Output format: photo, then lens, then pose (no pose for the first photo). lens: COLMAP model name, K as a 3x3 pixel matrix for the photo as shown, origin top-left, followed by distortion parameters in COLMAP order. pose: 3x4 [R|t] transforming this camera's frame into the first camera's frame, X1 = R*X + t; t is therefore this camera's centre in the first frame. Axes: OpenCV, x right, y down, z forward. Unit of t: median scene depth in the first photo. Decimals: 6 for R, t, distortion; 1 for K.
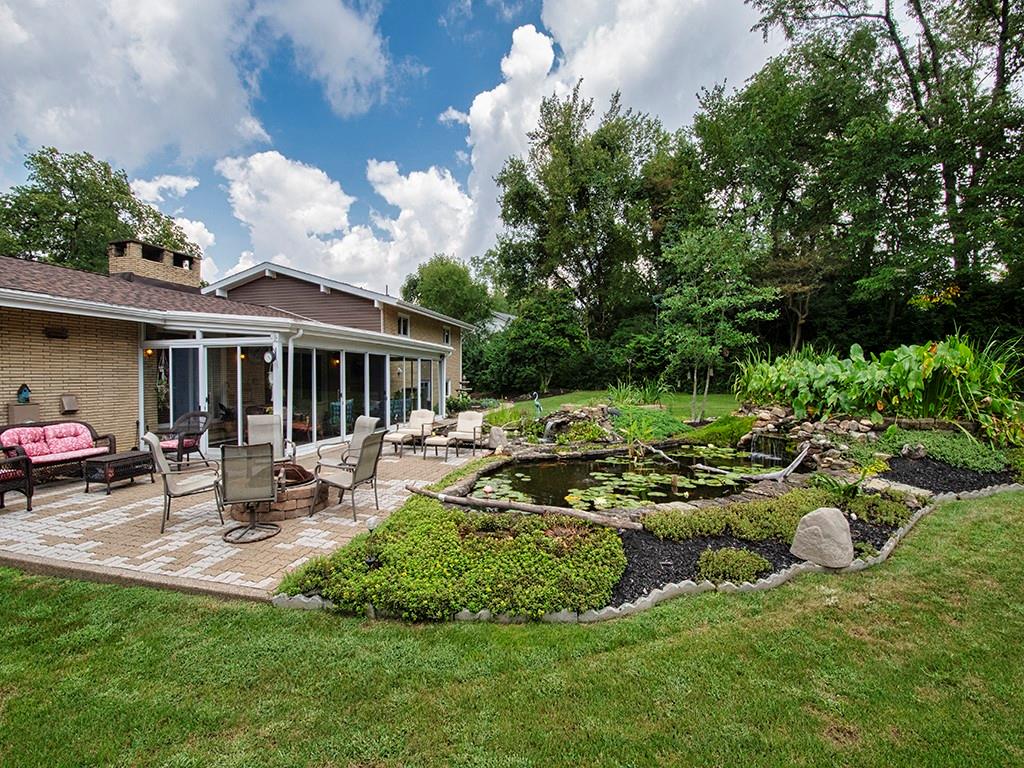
lens RADIAL K [[448.0, 0, 515.8], [0, 448.0, 376.9], [0, 0, 1]] dist [-0.004563, -0.000103]
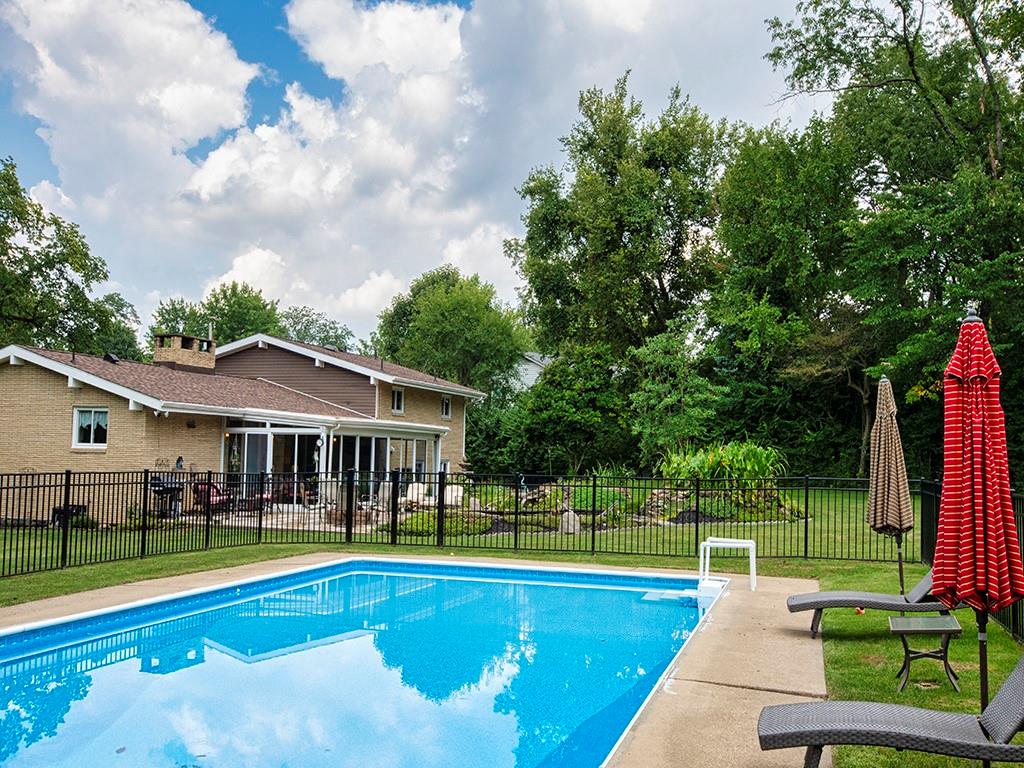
lens RADIAL K [[1067.2, 0, 509.8], [0, 1067.2, 385.5], [0, 0, 1]] dist [0.007919, 0.000000]
pose [[0.993809, 0.016757, -0.109828, 0.232143], [-0.024070, 0.997556, -0.065601, -0.007494], [0.108461, 0.067838, 0.991783, -1.222973]]
